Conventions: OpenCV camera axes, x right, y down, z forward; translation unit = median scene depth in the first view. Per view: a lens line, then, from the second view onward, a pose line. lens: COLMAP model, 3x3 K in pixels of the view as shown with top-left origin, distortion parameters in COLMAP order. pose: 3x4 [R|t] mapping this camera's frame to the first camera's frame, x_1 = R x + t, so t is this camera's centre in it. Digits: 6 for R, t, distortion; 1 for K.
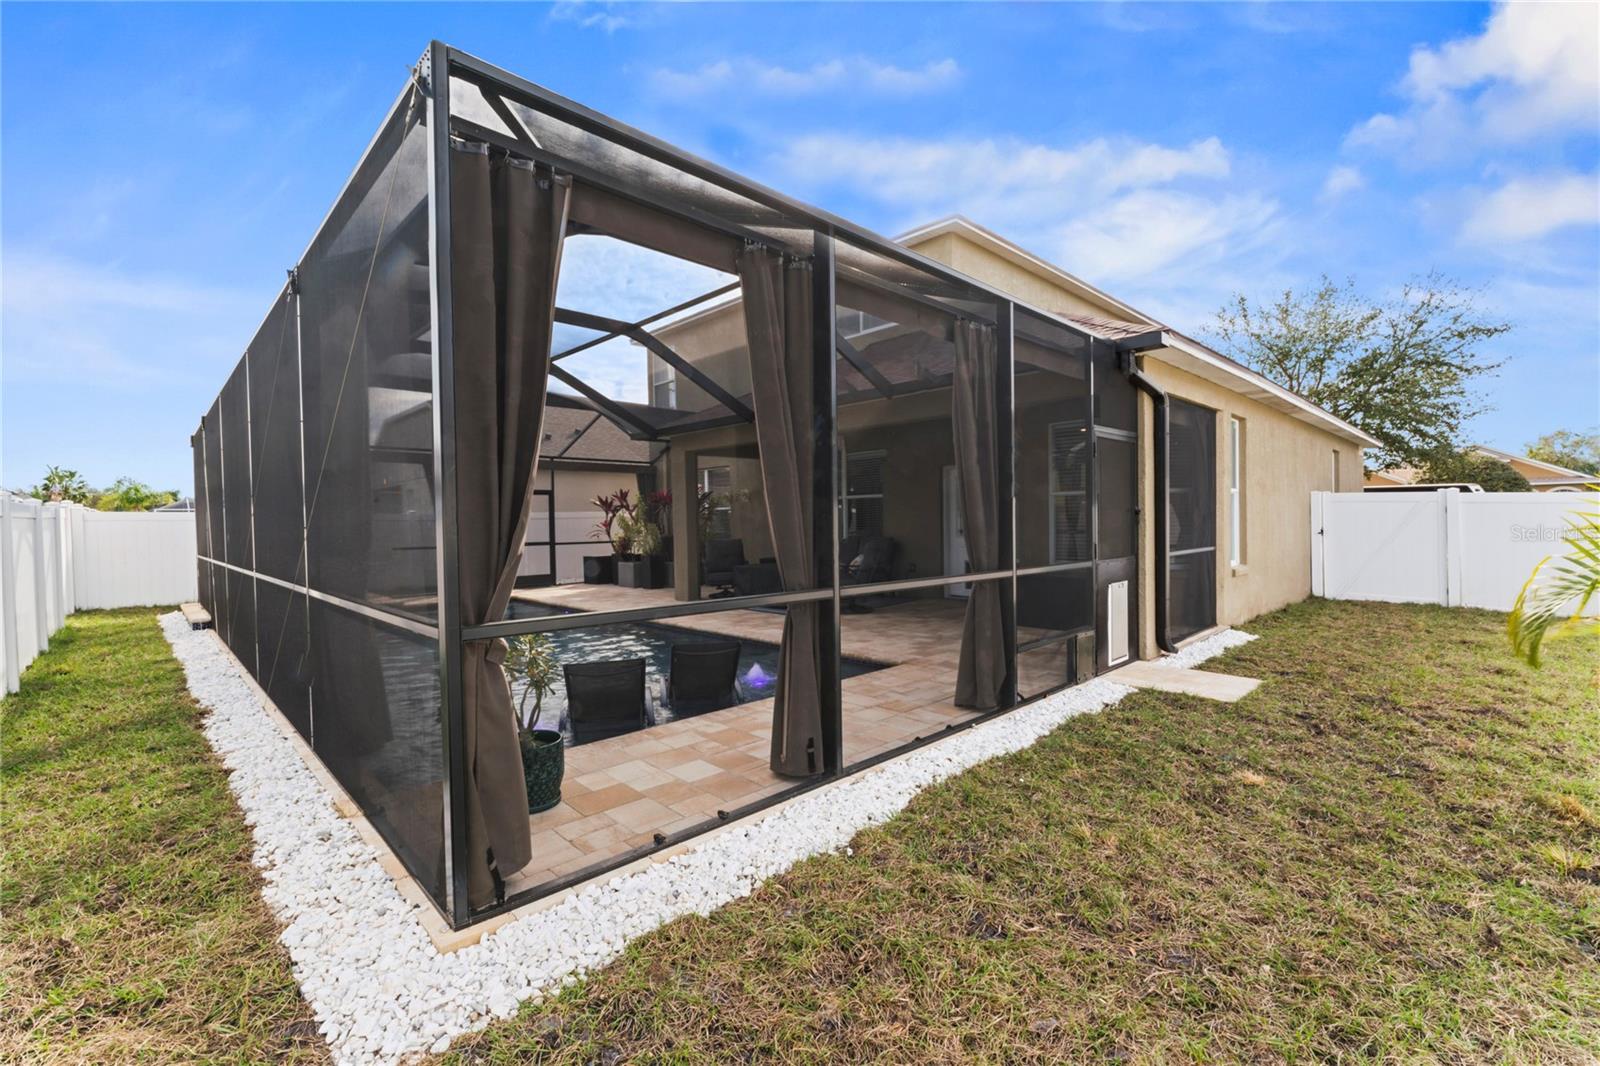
lens RADIAL K [[690.6, 0, 802.1], [0, 690.6, 531.9], [0, 0, 1]] dist [-0.002264, 0.000891]
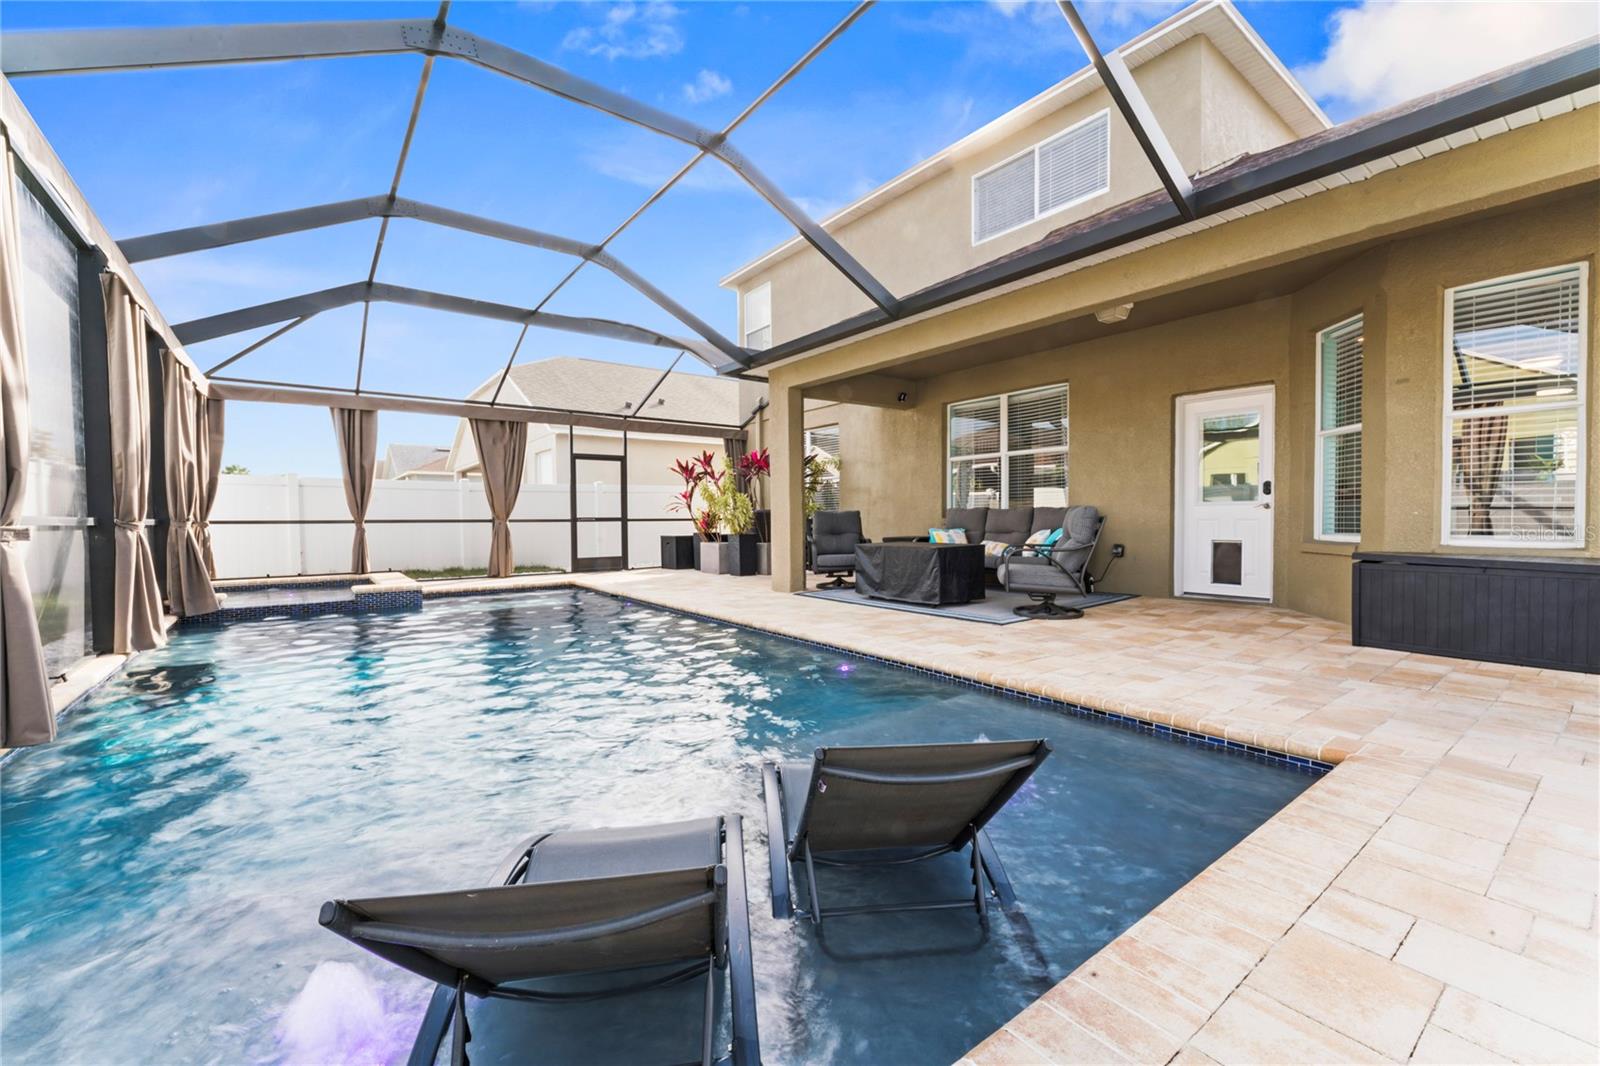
lens RADIAL K [[655.1, 0, 799.4], [0, 655.1, 531.5], [0, 0, 1]] dist [0.003210, 0.000470]
pose [[0.992596, 0.008845, -0.121137, -0.058980], [-0.007974, 0.999939, 0.007669, 0.024105], [0.121198, -0.006646, 0.992606, 0.253062]]
